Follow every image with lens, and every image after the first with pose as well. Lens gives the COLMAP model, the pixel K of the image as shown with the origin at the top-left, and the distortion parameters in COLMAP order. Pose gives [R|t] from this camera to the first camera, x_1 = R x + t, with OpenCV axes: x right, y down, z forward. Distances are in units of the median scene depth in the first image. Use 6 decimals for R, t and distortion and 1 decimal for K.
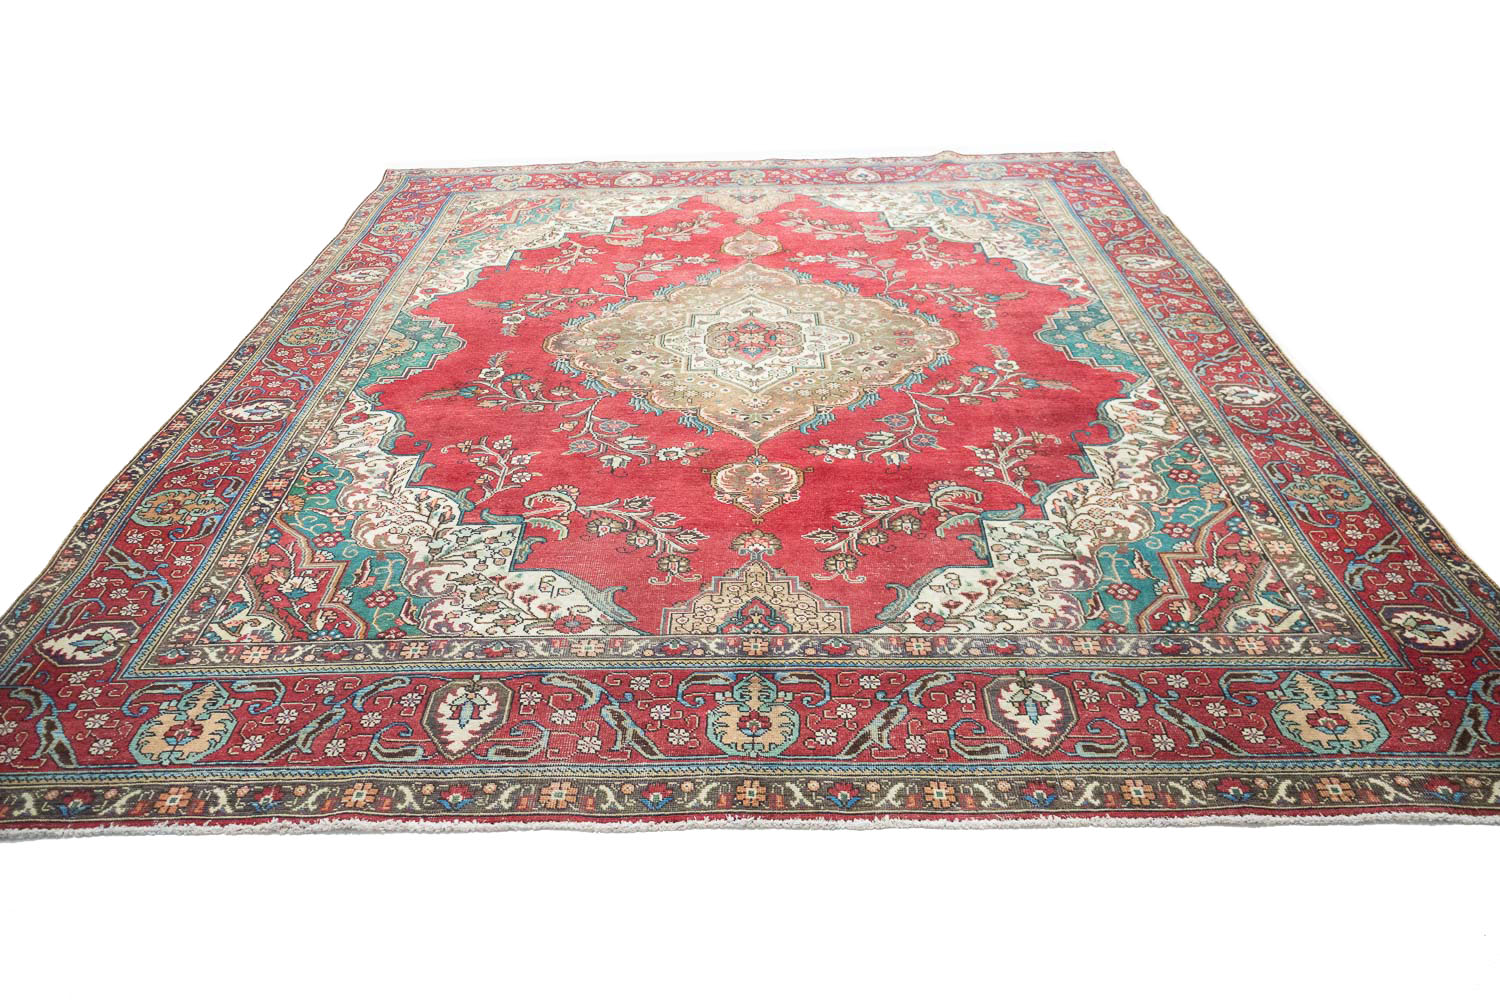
lens RADIAL K [[1246.0, 0, 733.7], [0, 1246.0, 496.7], [0, 0, 1]] dist [-0.001482, -0.003292]
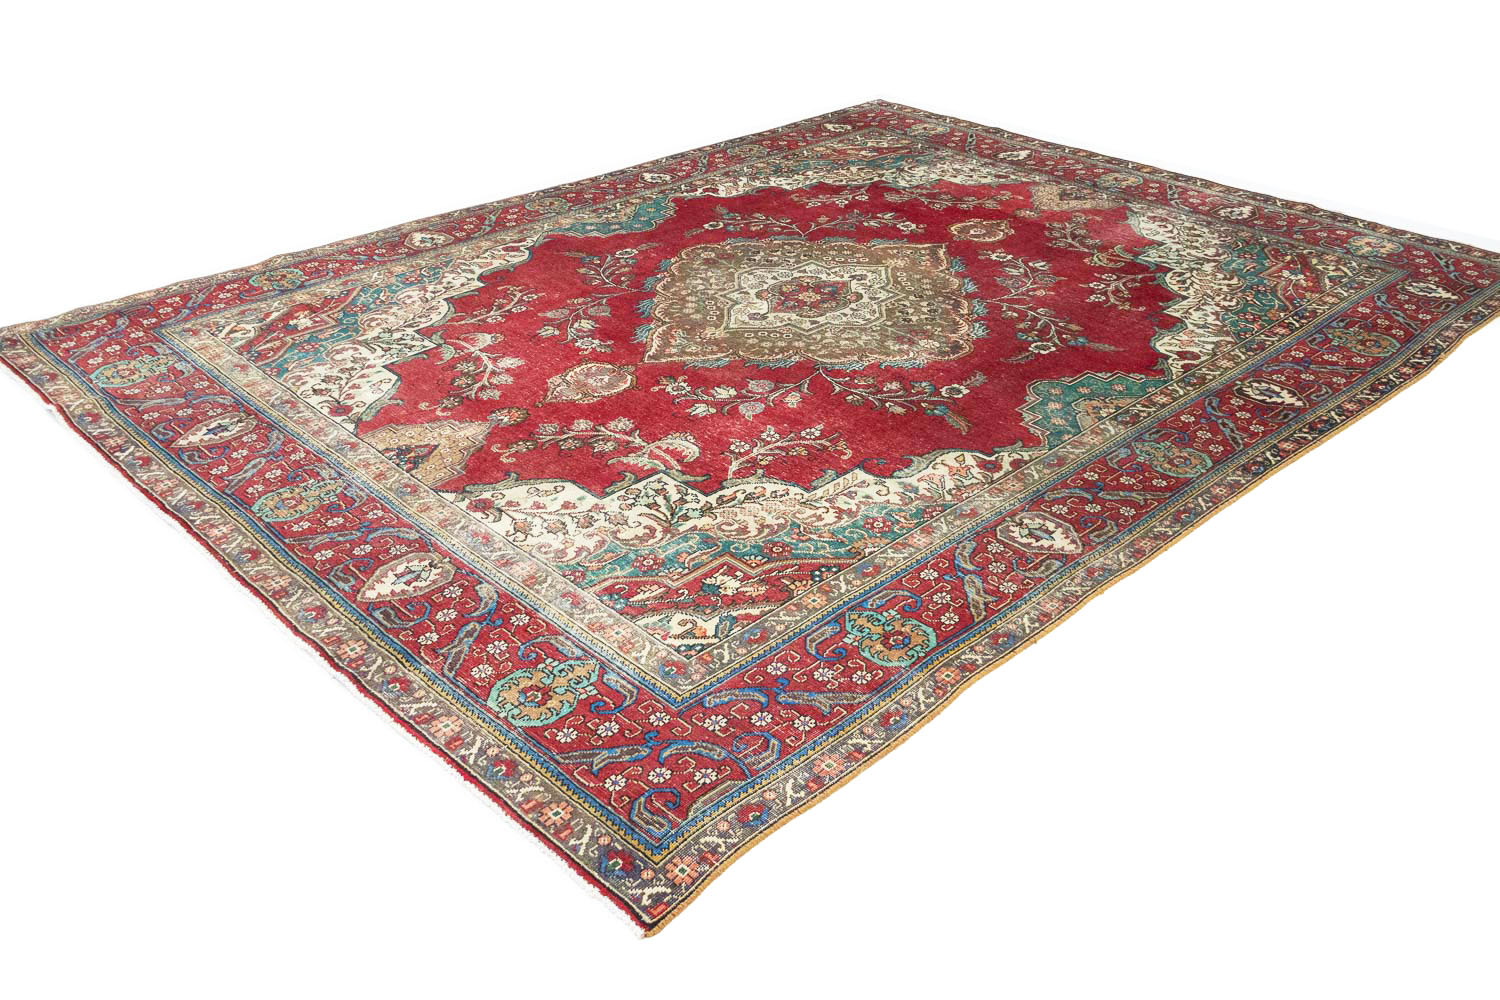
lens RADIAL K [[1246.0, 0, 733.7], [0, 1246.0, 496.7], [0, 0, 1]] dist [-0.001482, -0.003292]
pose [[-0.673651, -0.365729, 0.642213, -0.780535], [0.394201, 0.557224, 0.730827, -0.947192], [-0.625140, 0.745483, -0.231204, 1.594807]]
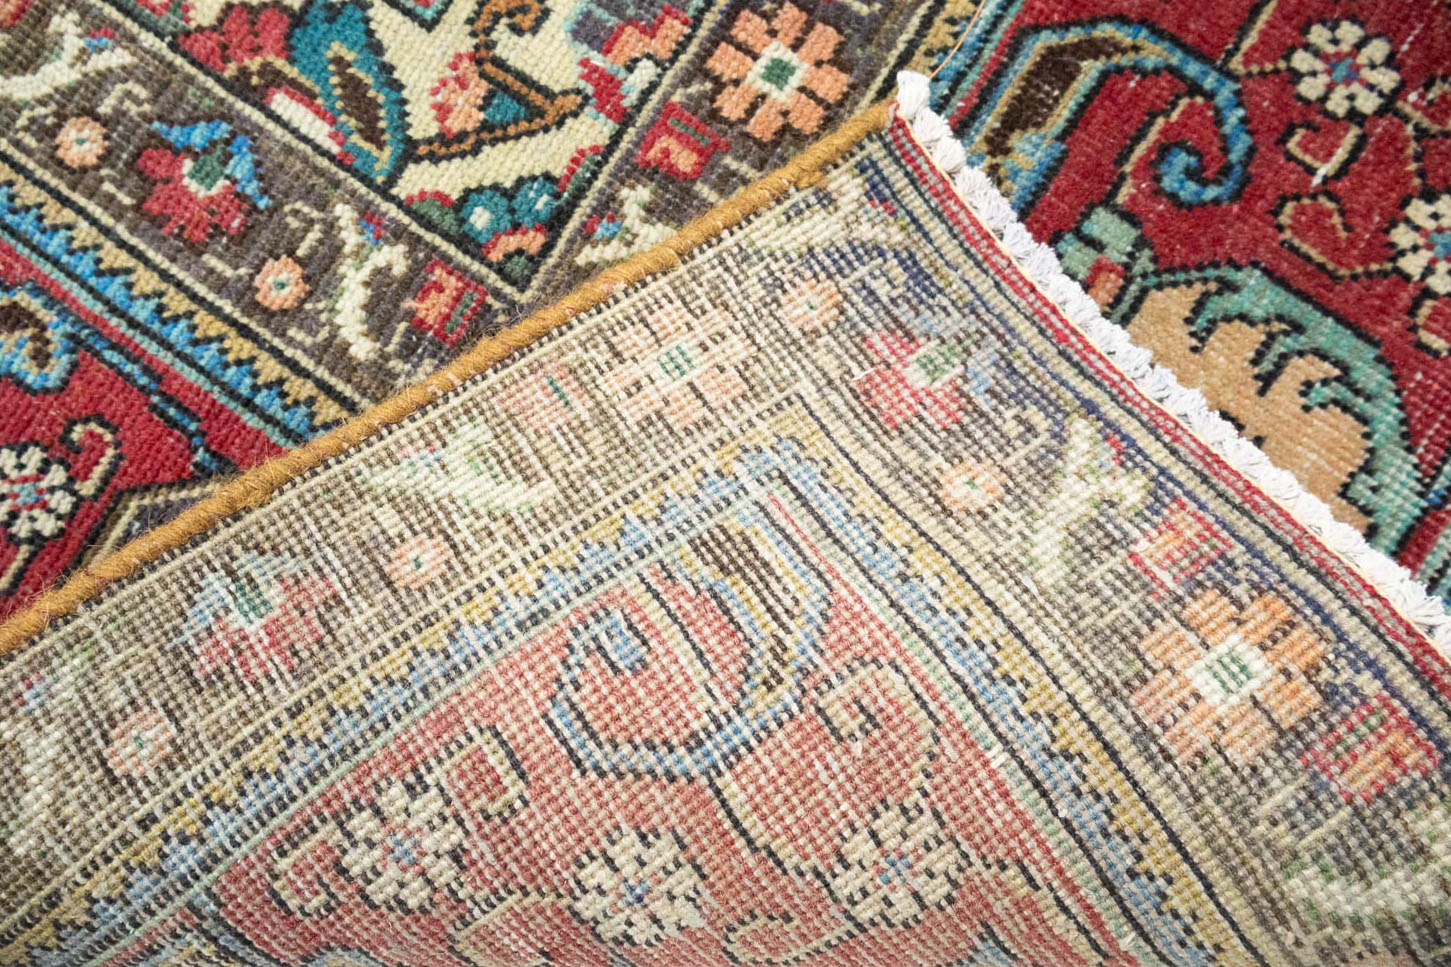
lens RADIAL K [[1210.0, 0, 720.8], [0, 1210.0, 481.3], [0, 0, 1]] dist [0.000529, 0.001915]
pose [[0.556871, -0.828338, 0.061240, -0.336001], [0.447795, 0.361502, 0.817800, -0.014553], [-0.699553, -0.427986, 0.572236, 0.629445]]
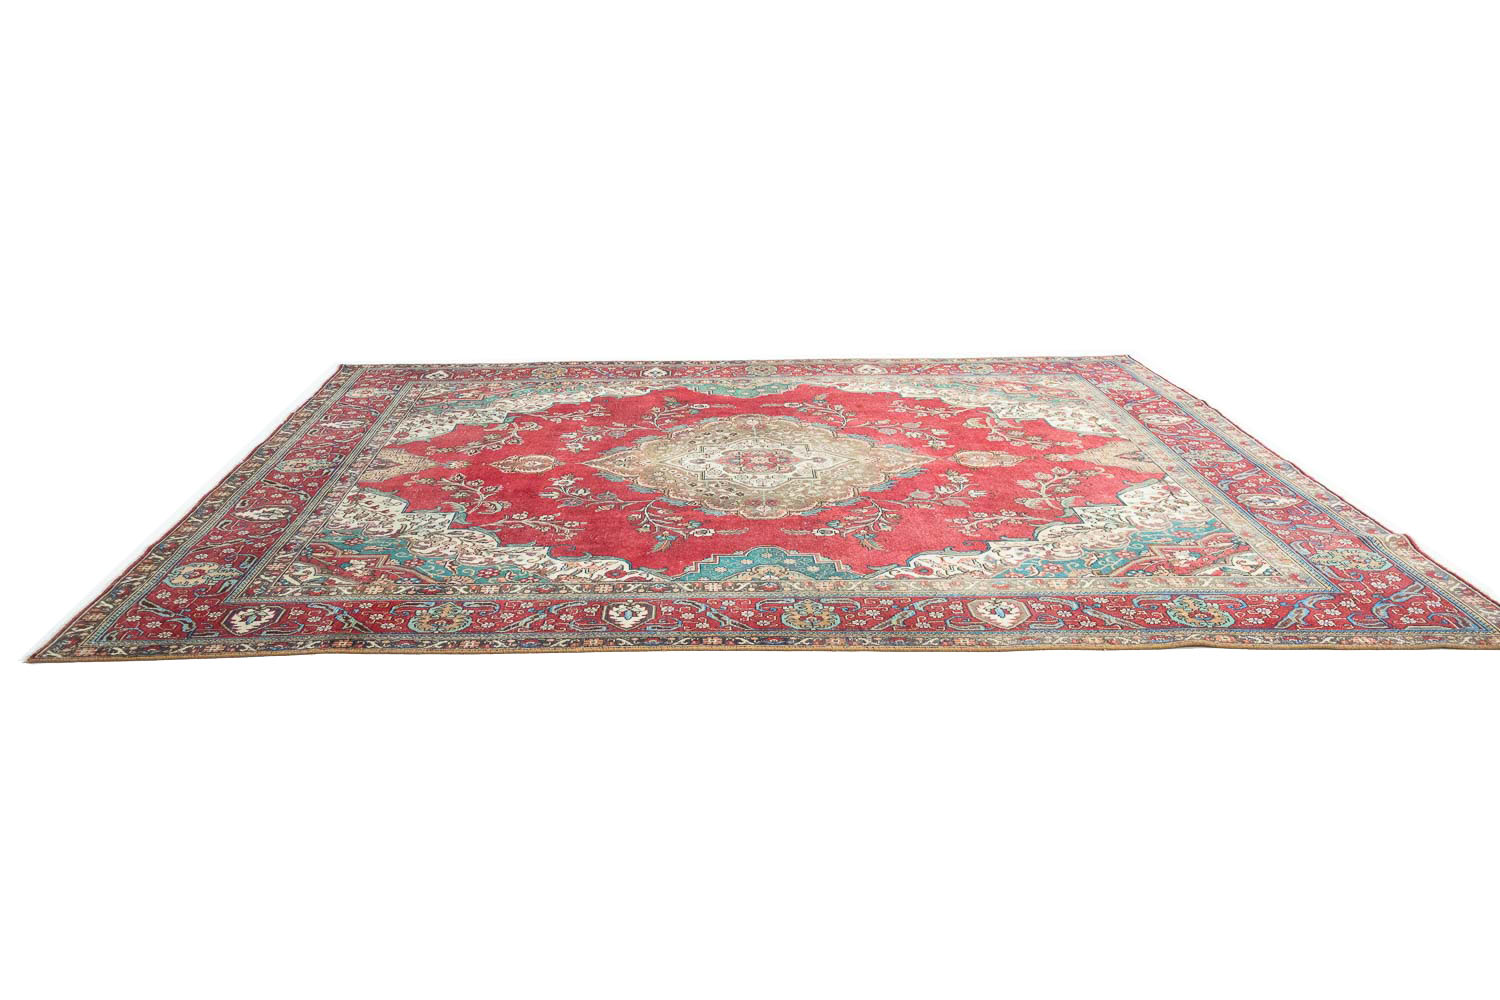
lens RADIAL K [[1246.0, 0, 733.7], [0, 1246.0, 496.7], [0, 0, 1]] dist [-0.001482, -0.003292]
pose [[0.034476, 0.367751, -0.929285, 1.365050], [-0.499252, 0.811842, 0.302753, -0.528684], [0.865770, 0.453510, 0.211590, 0.814384]]
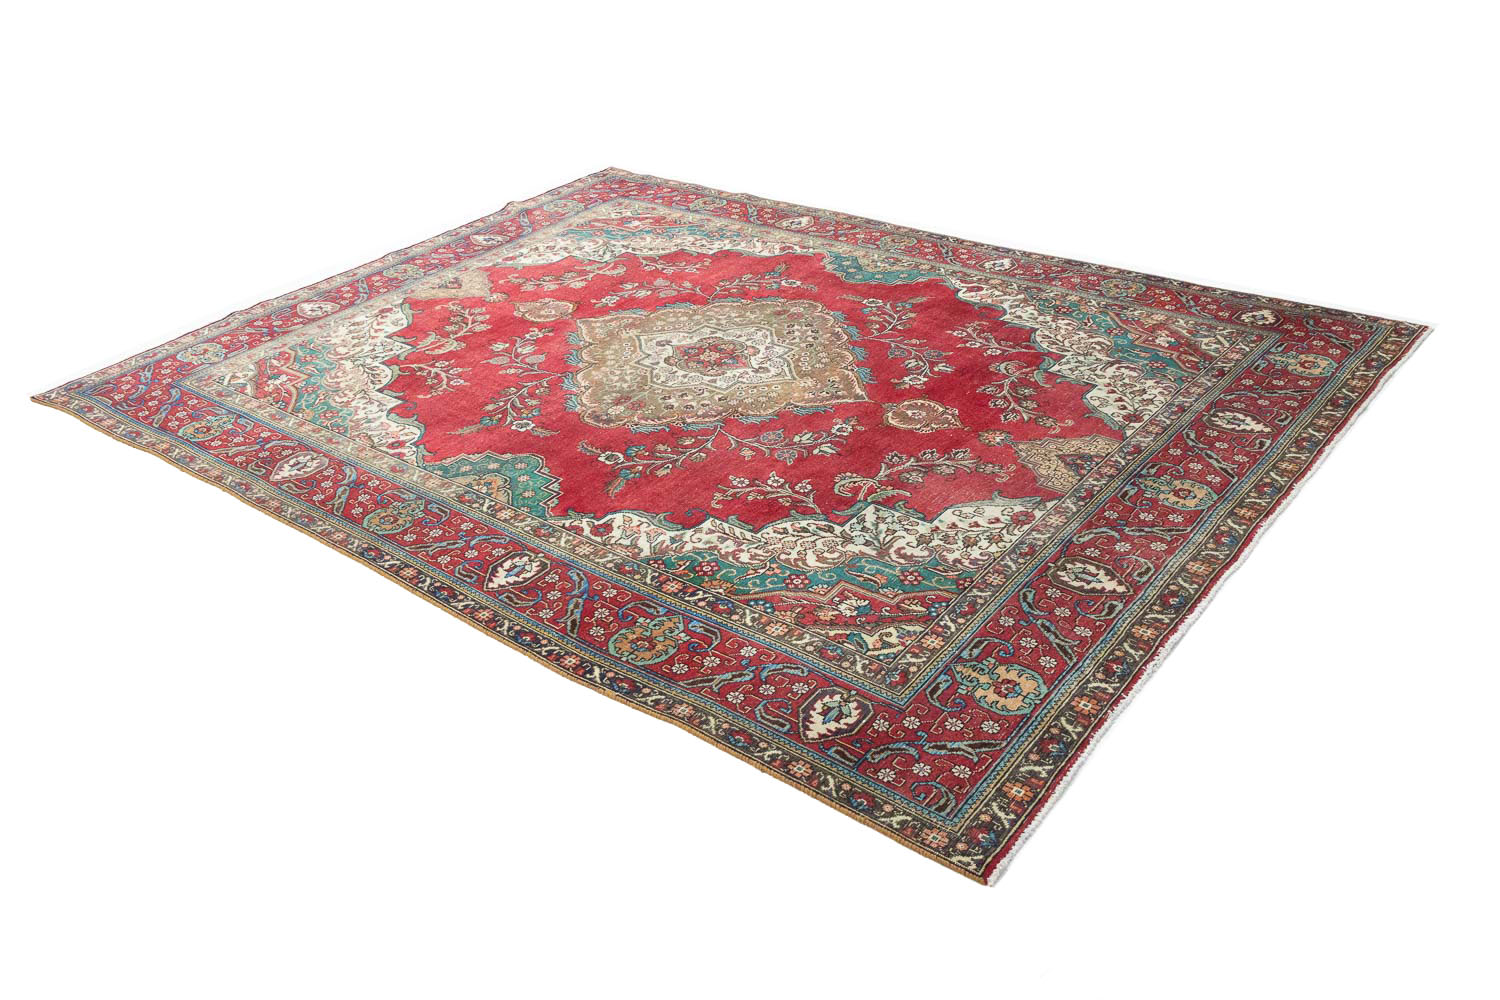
lens RADIAL K [[1246.0, 0, 733.7], [0, 1246.0, 496.7], [0, 0, 1]] dist [-0.001482, -0.003292]
pose [[0.627382, -0.417266, 0.657481, -0.920762], [0.435290, 0.888008, 0.148206, -0.197099], [-0.645690, 0.193213, 0.738751, 0.137854]]
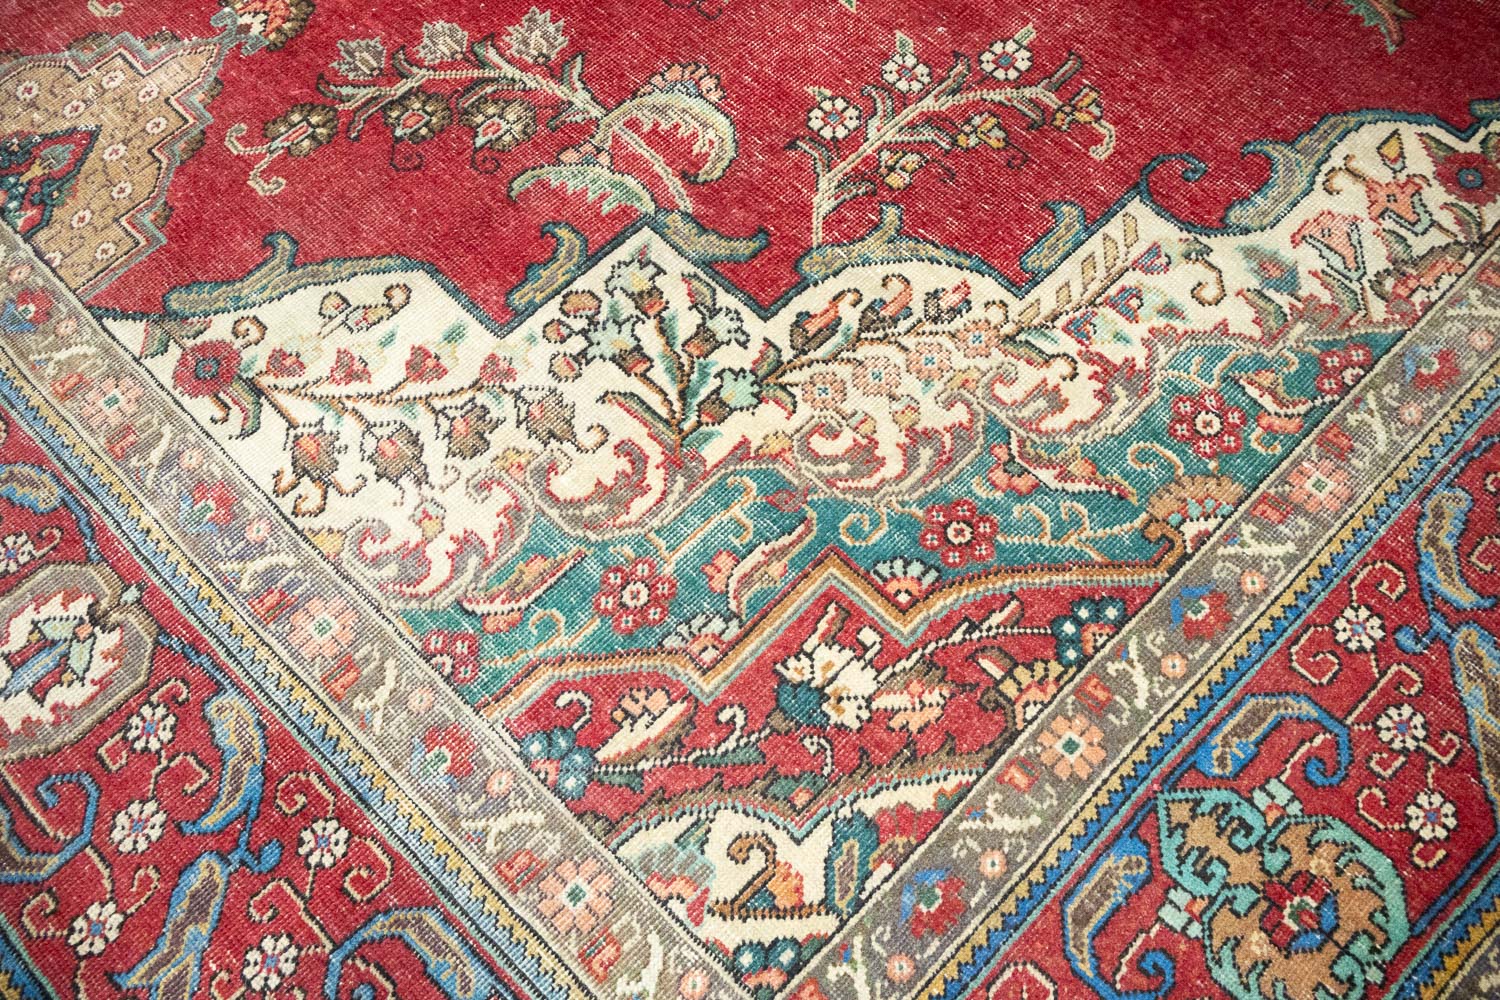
lens RADIAL K [[1250.9, 0, 745.2], [0, 1250.9, 497.8], [0, 0, 1]] dist [0.000529, 0.001915]
pose [[-0.697088, -0.637143, 0.328811, -0.336751], [0.405072, 0.028425, 0.913843, -0.628444], [-0.591595, 0.770221, 0.238274, 1.355419]]
